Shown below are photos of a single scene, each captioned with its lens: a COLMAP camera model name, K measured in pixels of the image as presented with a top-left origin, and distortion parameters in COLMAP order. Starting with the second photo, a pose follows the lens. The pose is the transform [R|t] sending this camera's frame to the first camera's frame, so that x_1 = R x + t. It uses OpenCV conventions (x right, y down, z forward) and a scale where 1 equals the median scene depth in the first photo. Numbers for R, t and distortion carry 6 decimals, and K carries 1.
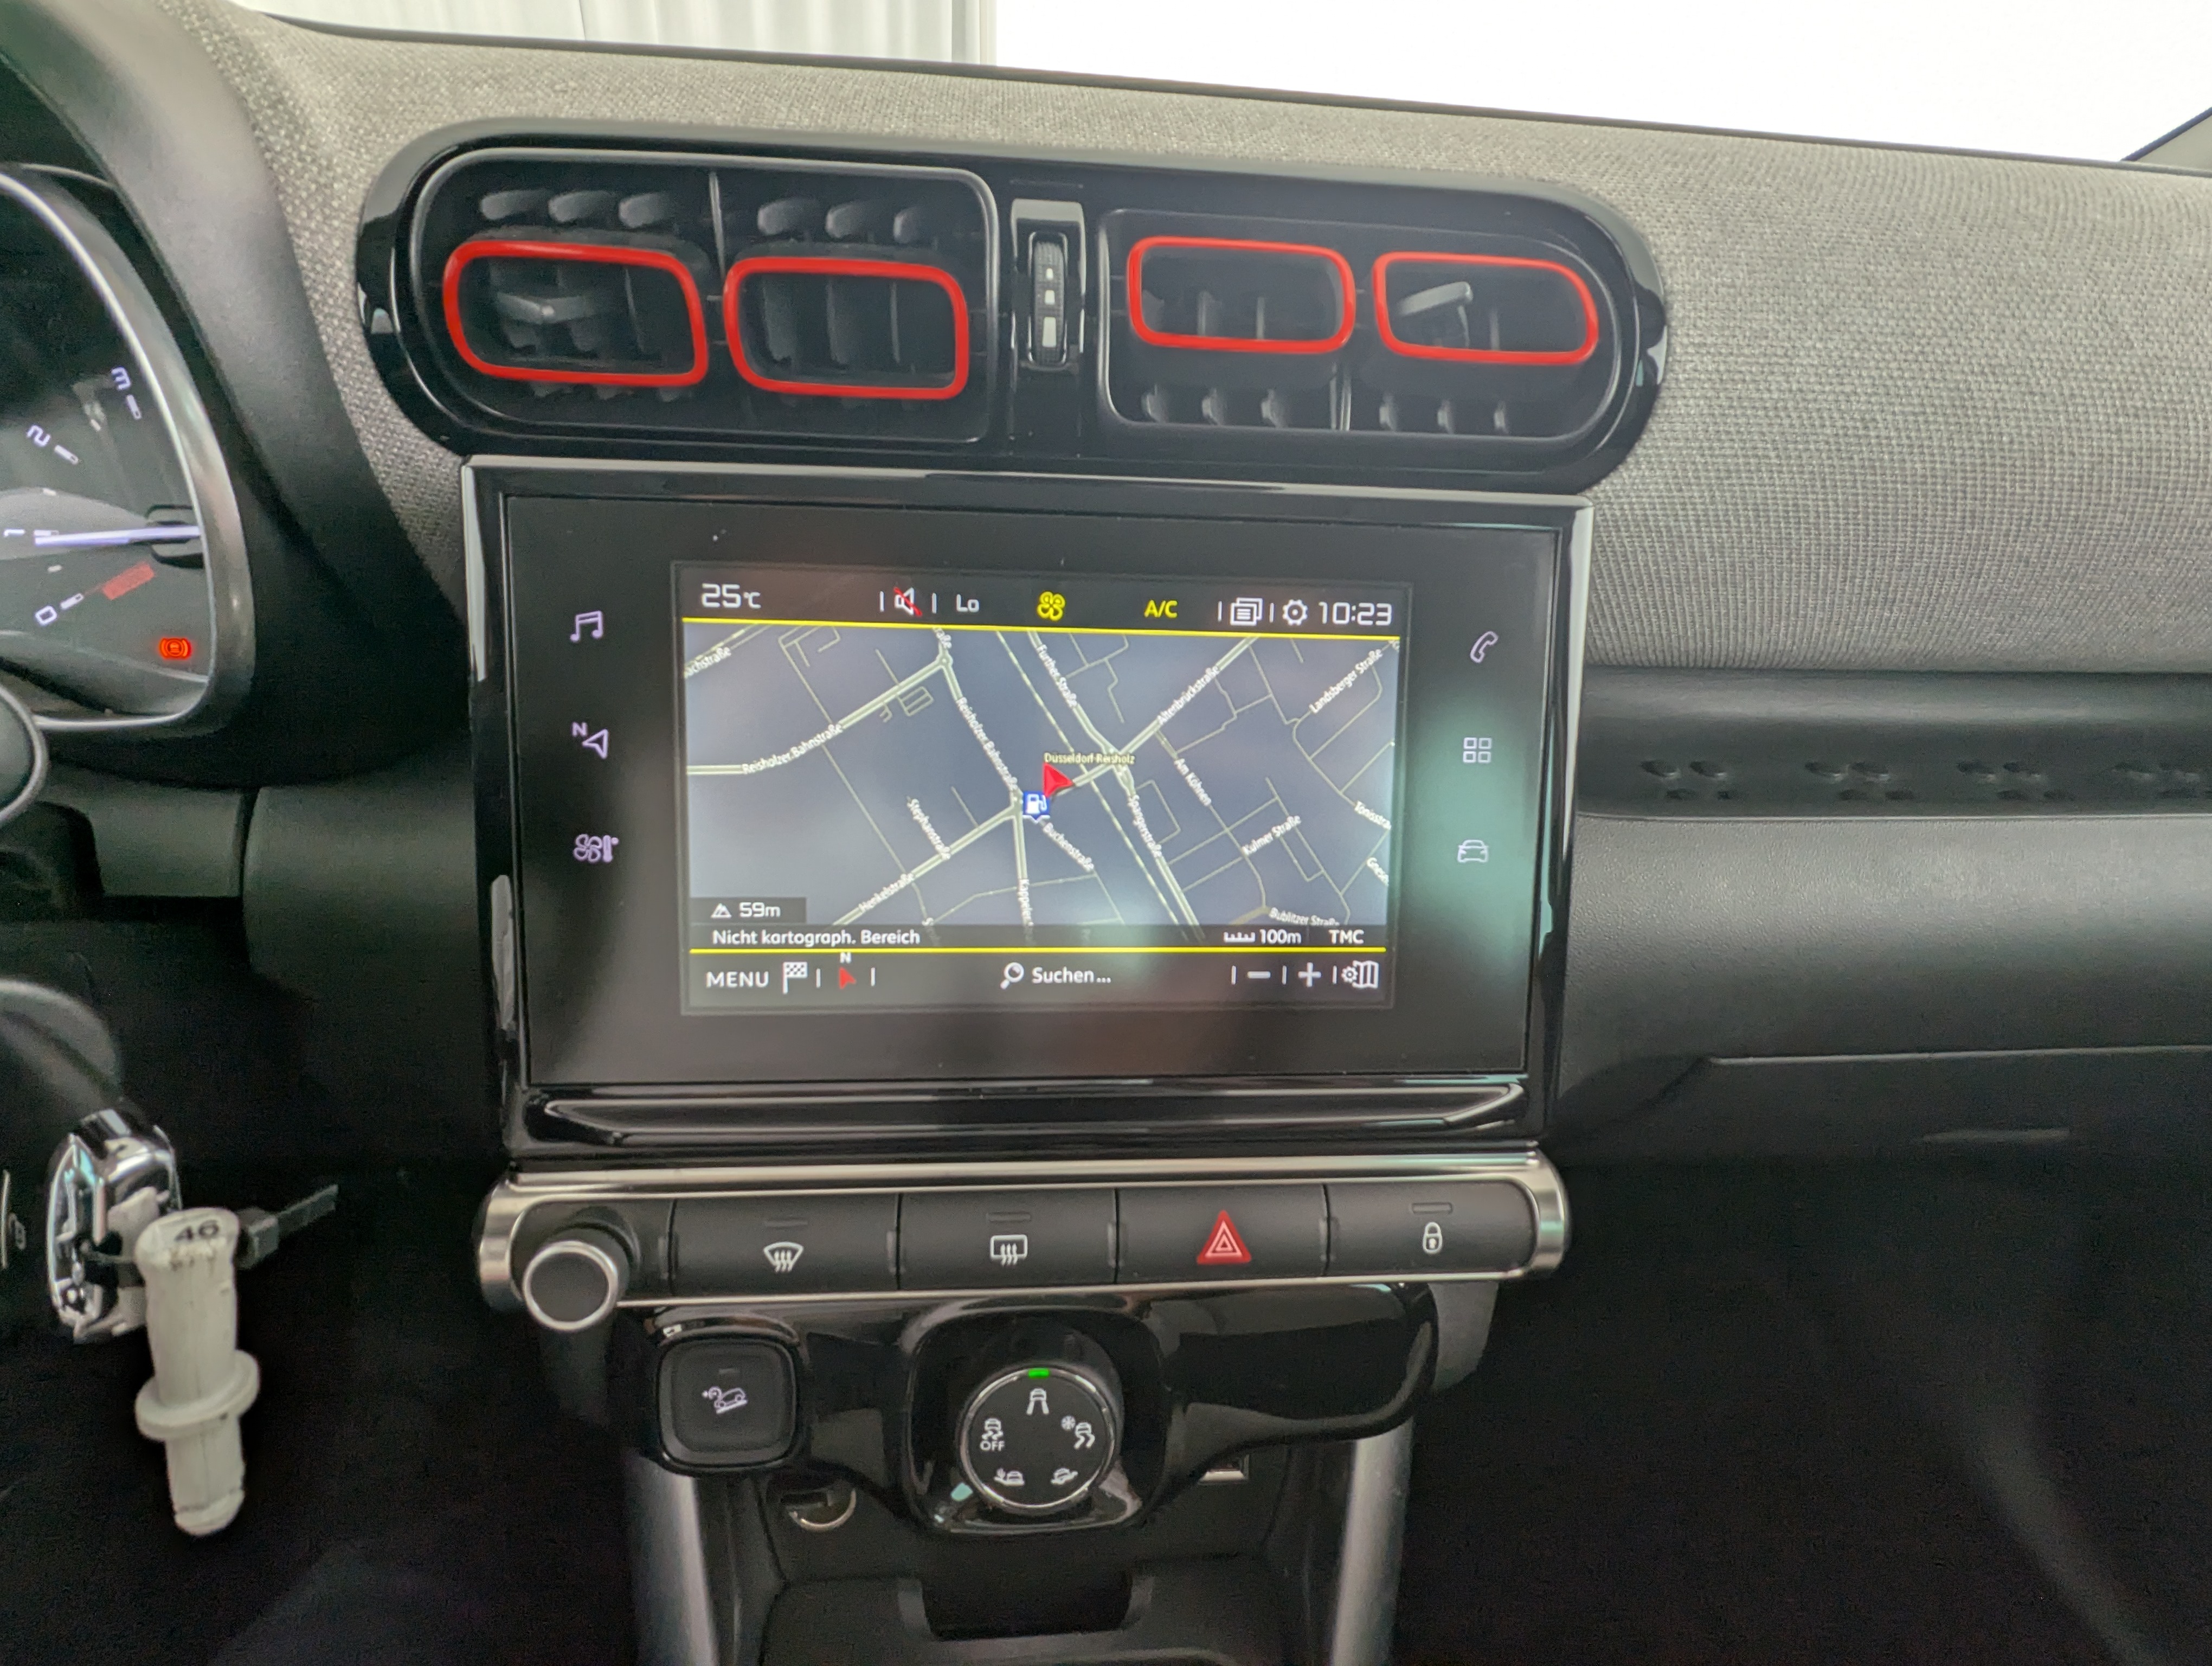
lens RADIAL K [[1053.4, 0, 1096.0], [0, 1053.4, 840.0], [0, 0, 1]] dist [-0.000964, -0.000549]
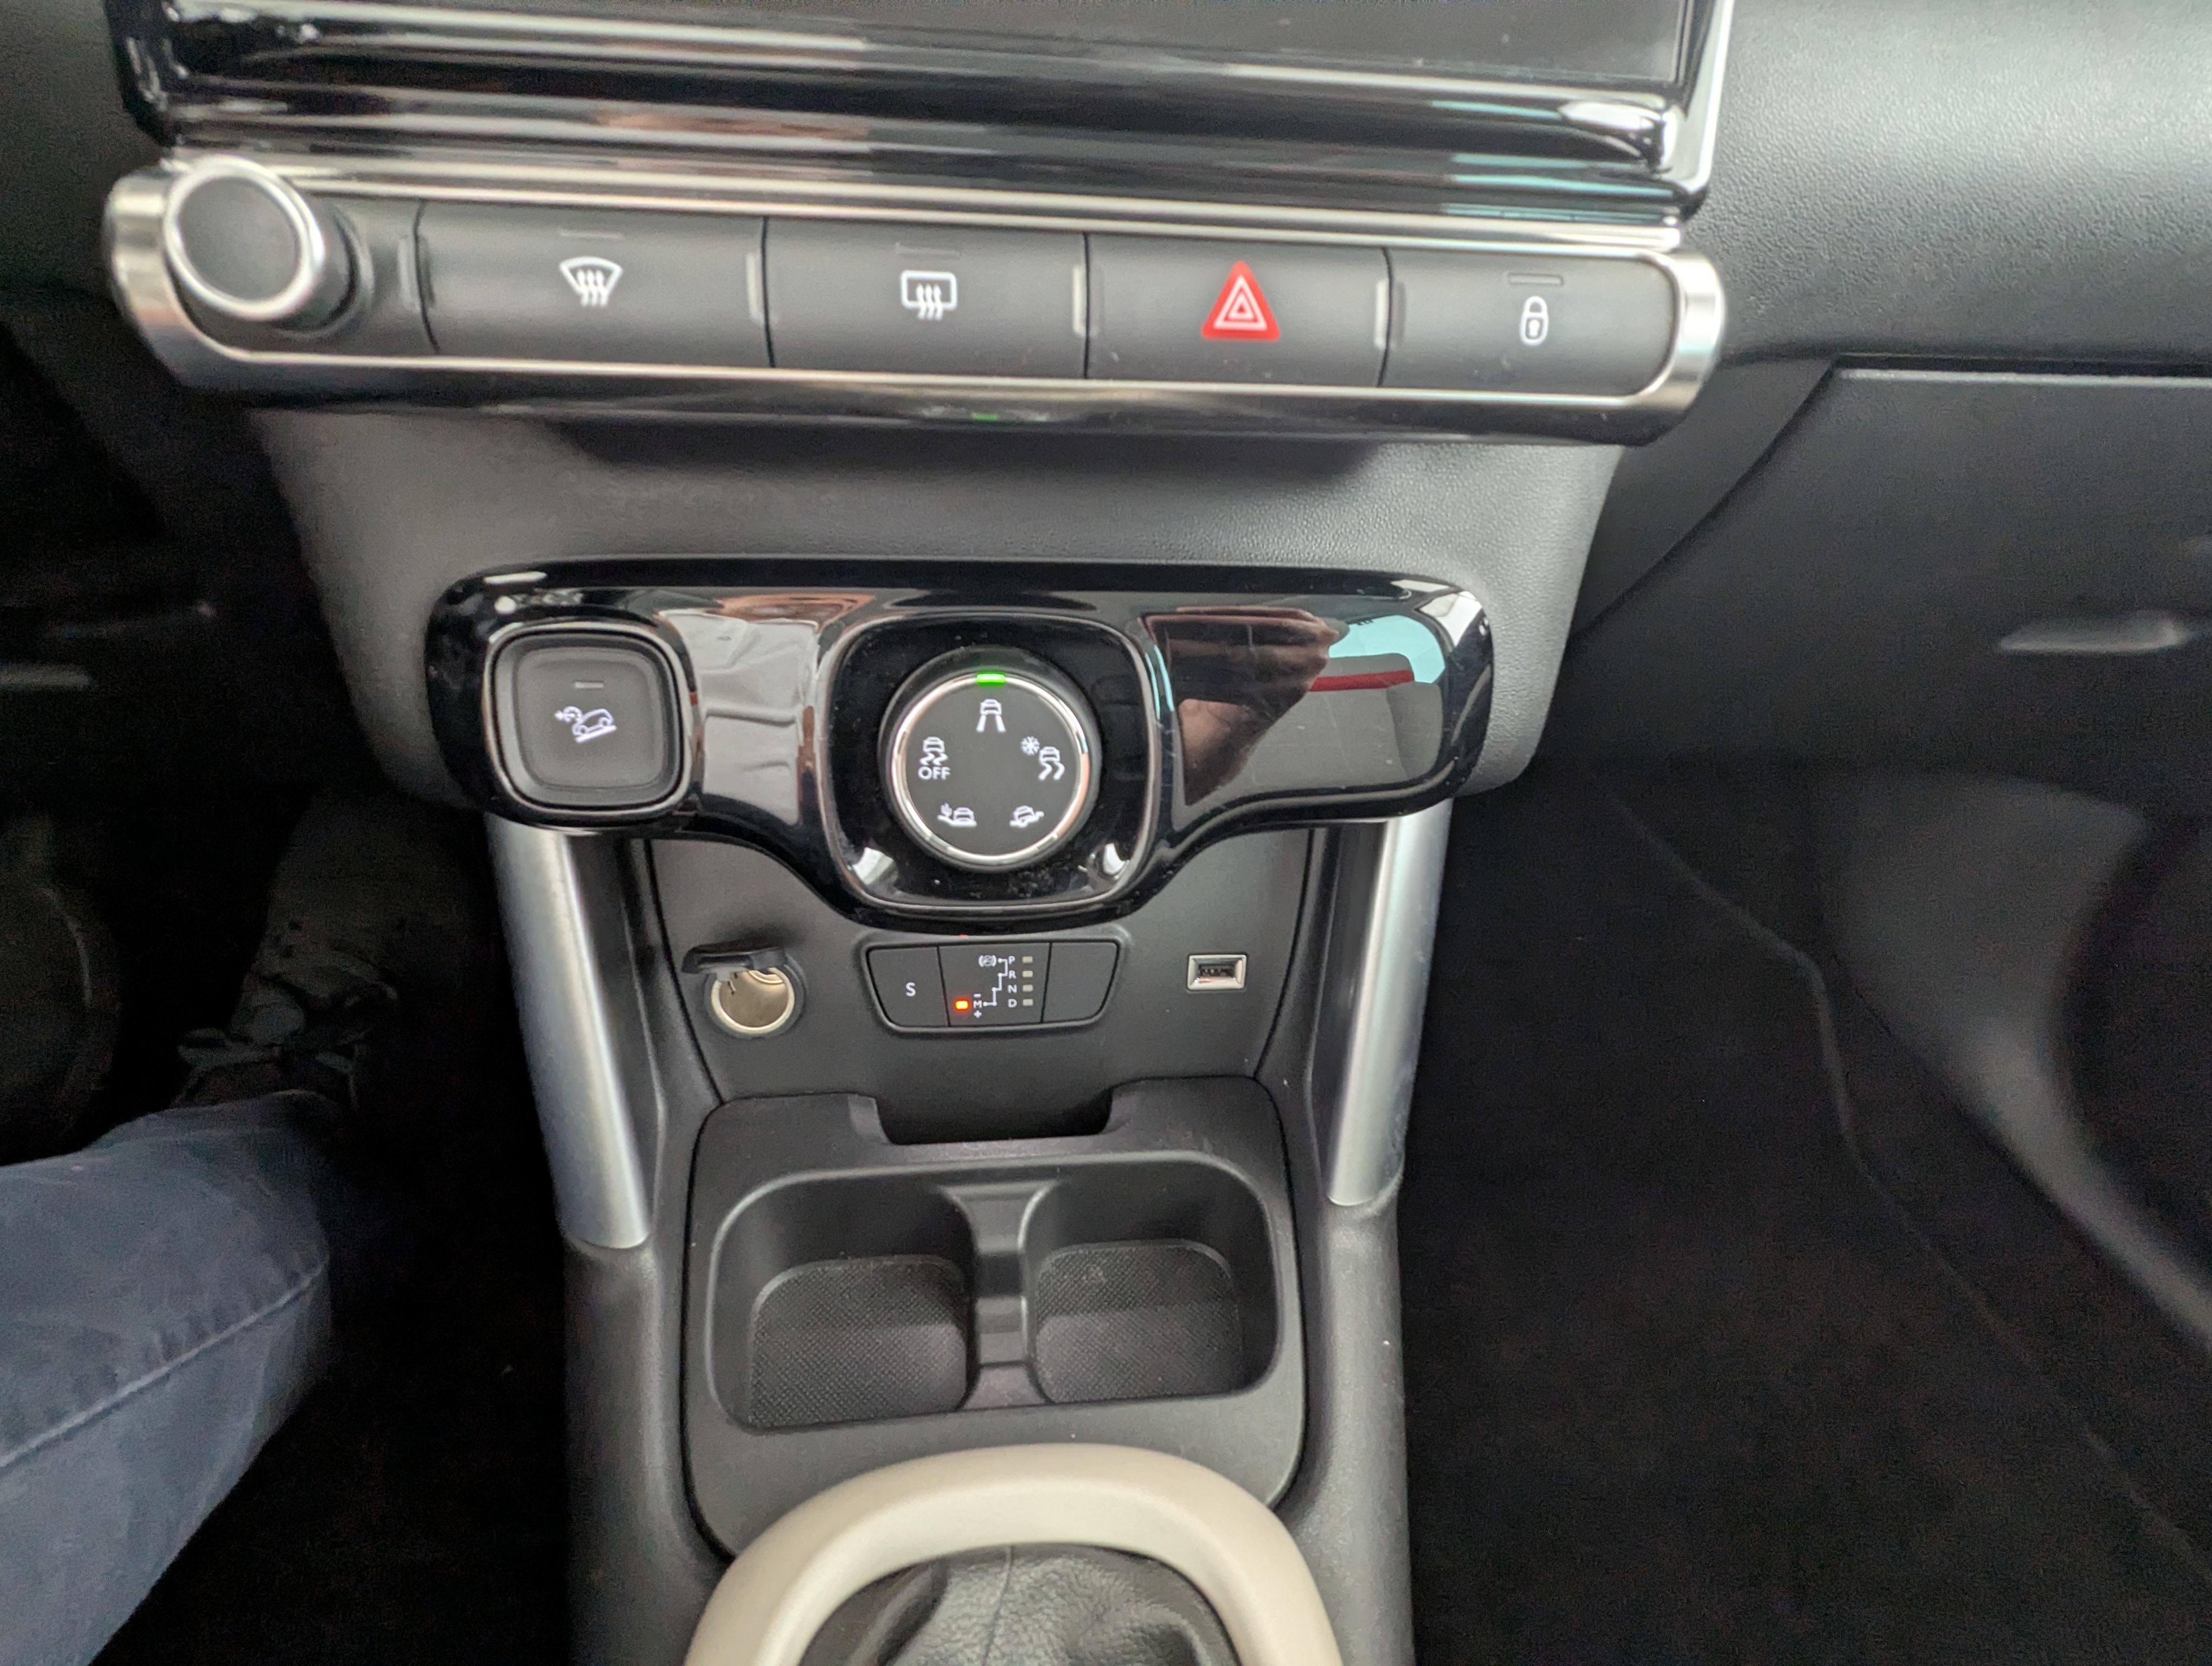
lens RADIAL K [[1061.0, 0, 1098.9], [0, 1061.0, 838.7], [0, 0, 1]] dist [0.003603, 0.001144]
pose [[0.999662, -0.012646, 0.022733, 0.005946], [0.009101, 0.988675, 0.149798, 0.508537], [-0.024370, -0.149541, 0.988455, 0.208602]]
